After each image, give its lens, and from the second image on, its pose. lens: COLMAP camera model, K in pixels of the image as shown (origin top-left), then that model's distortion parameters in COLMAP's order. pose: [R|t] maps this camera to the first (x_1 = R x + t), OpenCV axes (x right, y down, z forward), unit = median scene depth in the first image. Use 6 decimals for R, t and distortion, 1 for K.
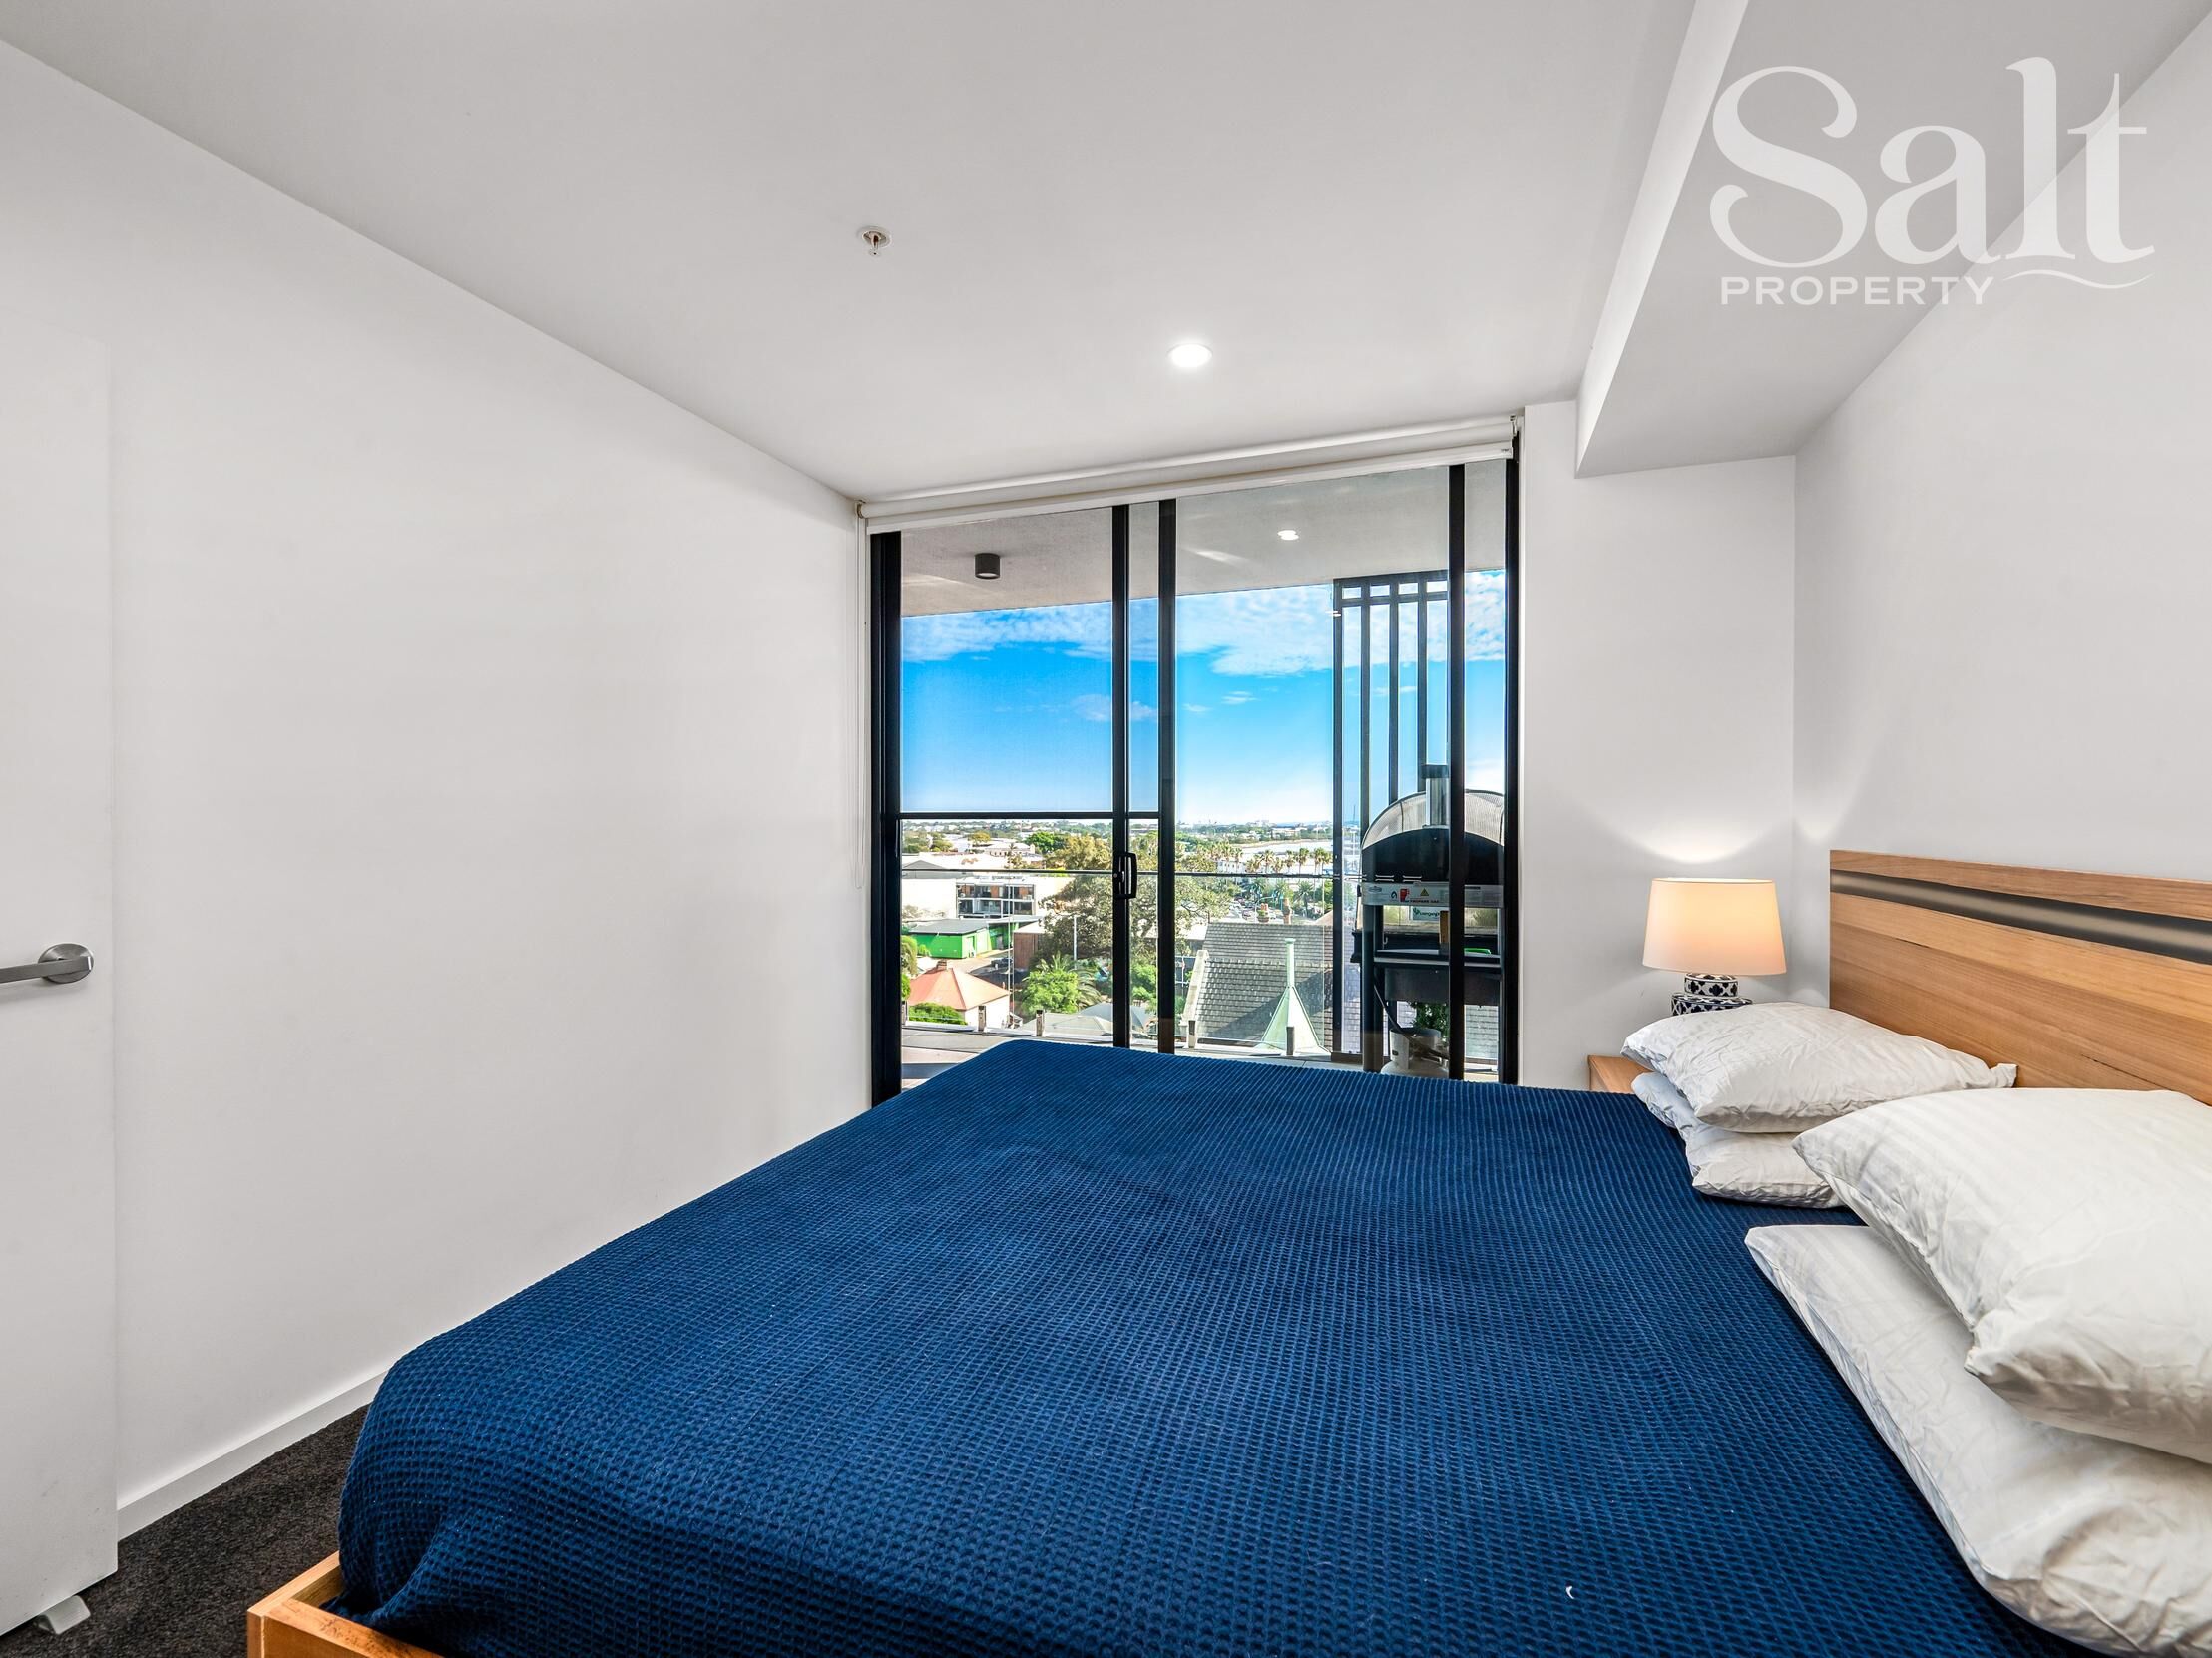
lens RADIAL K [[973.4, 0, 1118.3], [0, 973.4, 817.1], [0, 0, 1]] dist [0.003492, 0.000462]
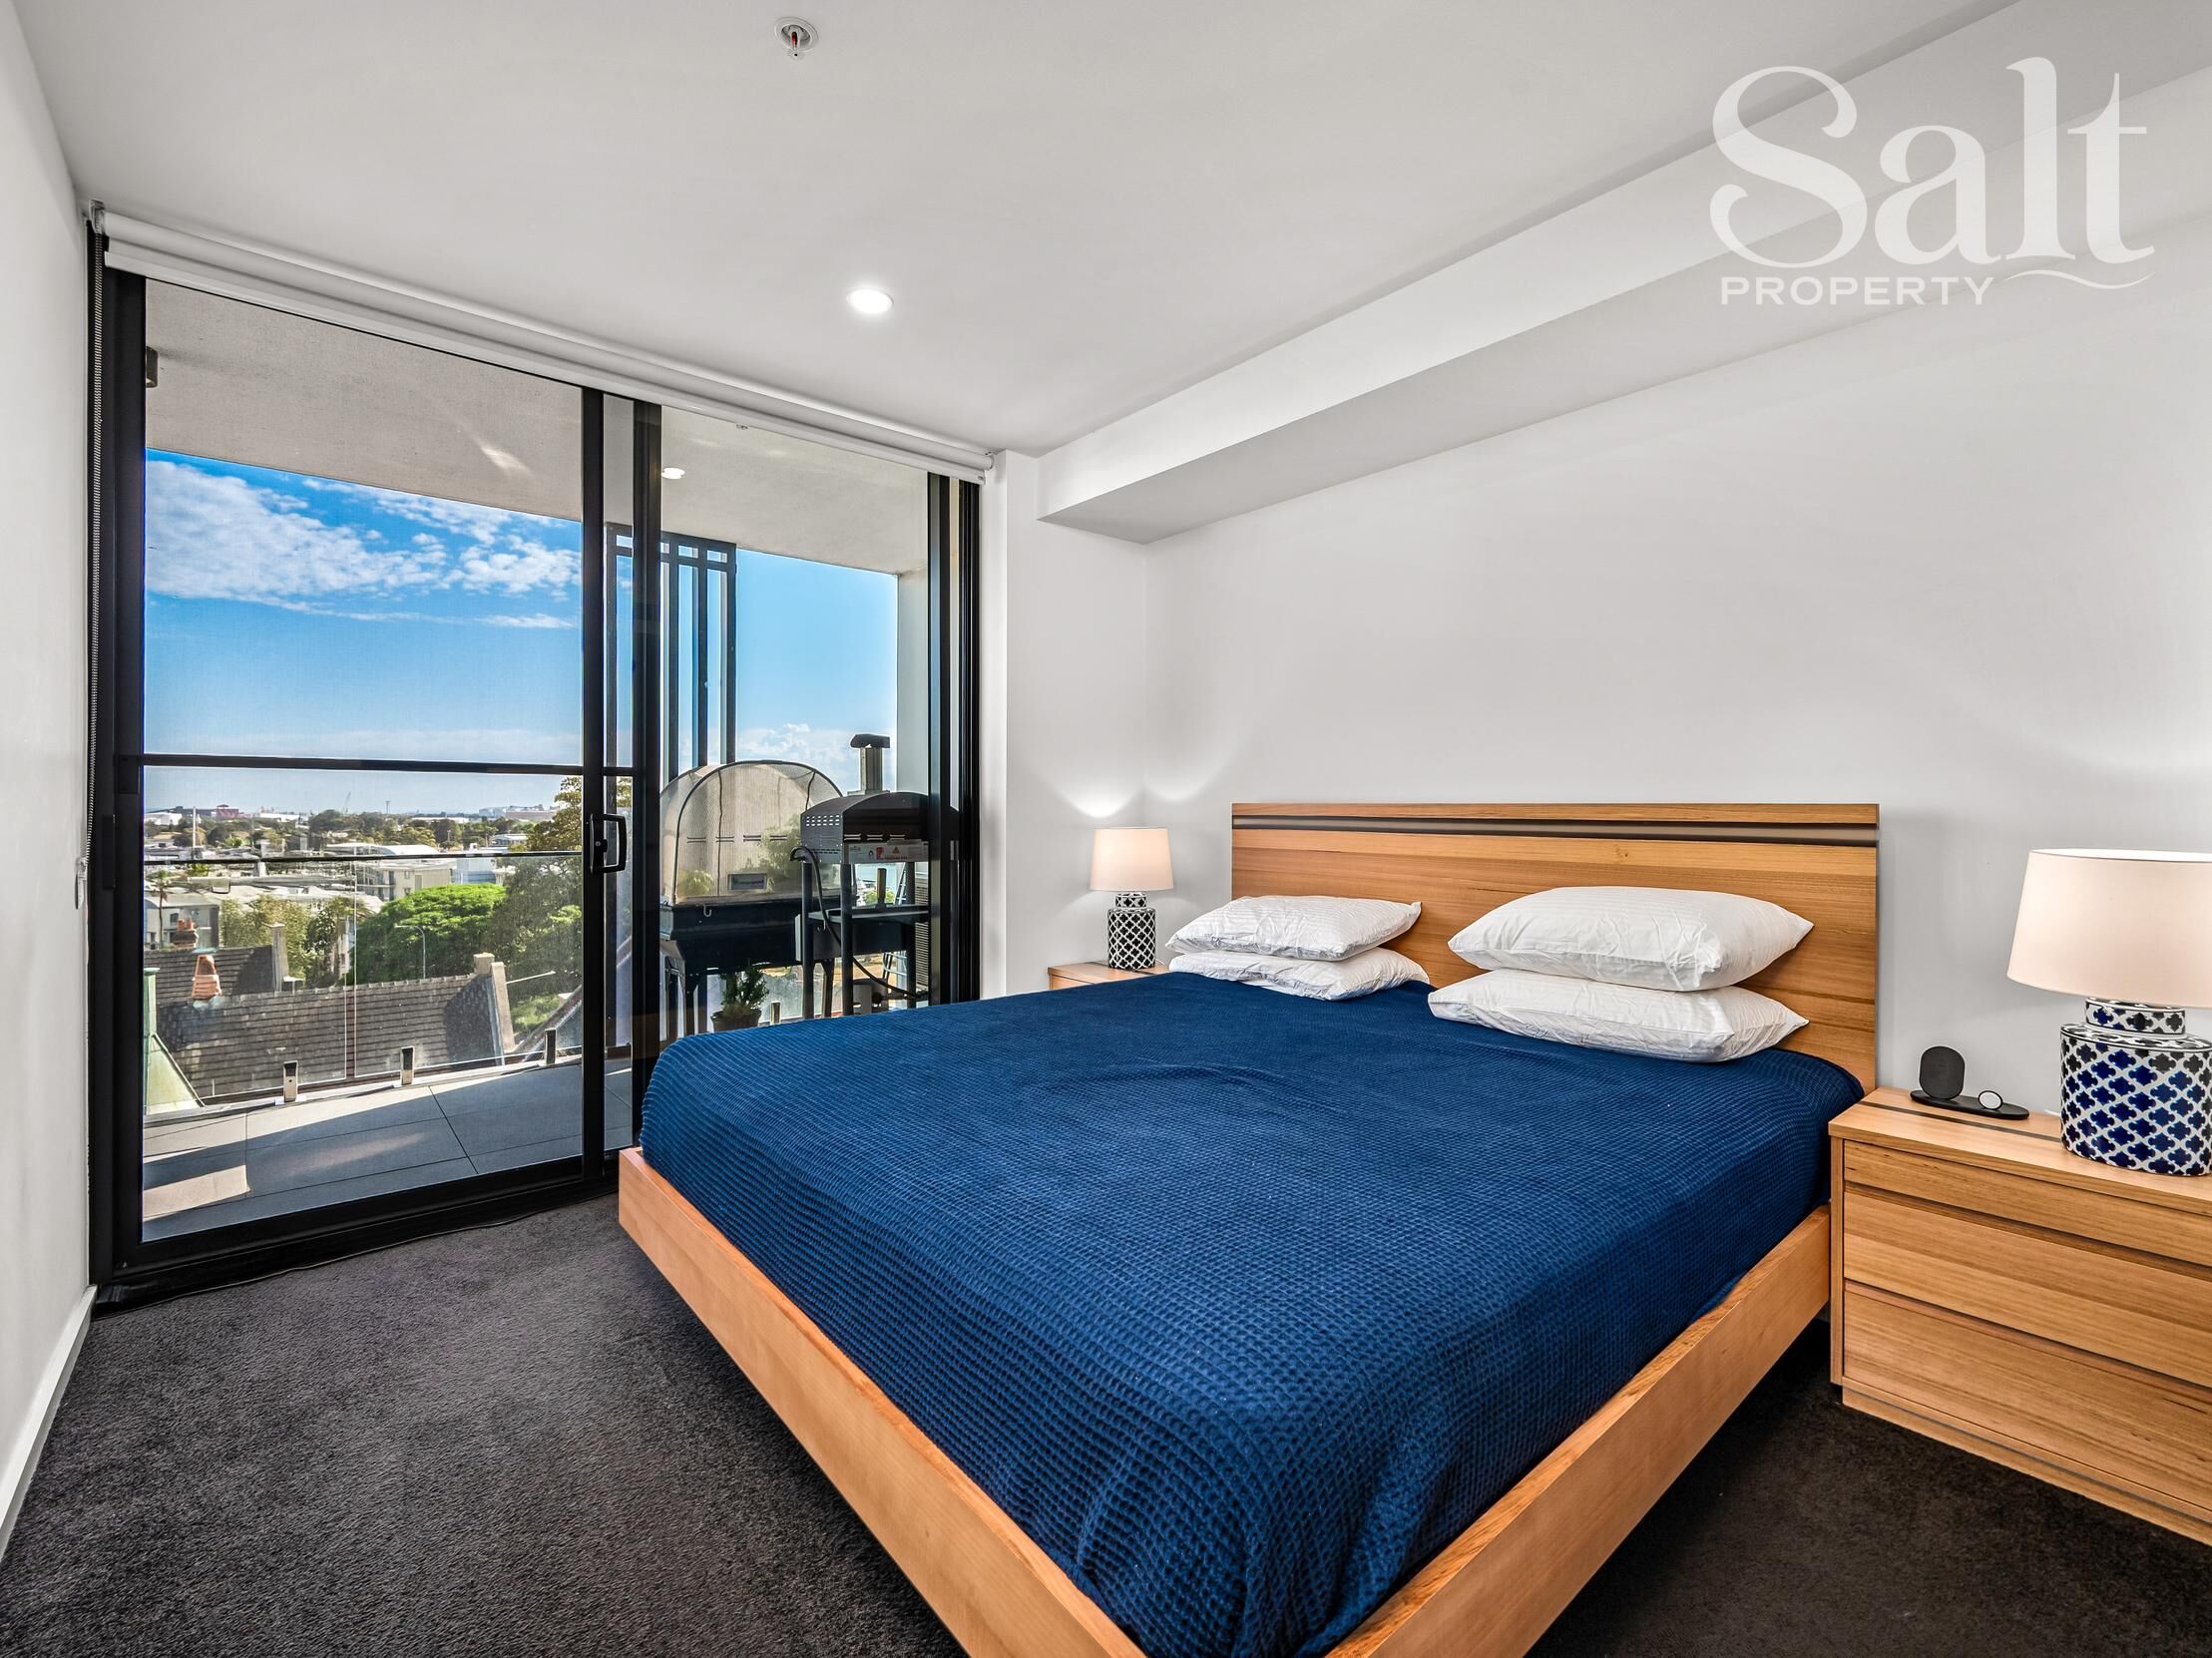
lens RADIAL K [[973.4, 0, 1089.5], [0, 973.4, 814.4], [0, 0, 1]] dist [0.003492, 0.000462]
pose [[0.521010, -0.002767, 0.853546, -0.495580], [-0.004957, 0.999968, 0.006268, 0.028059], [-0.853536, -0.007497, 0.520979, 0.233506]]
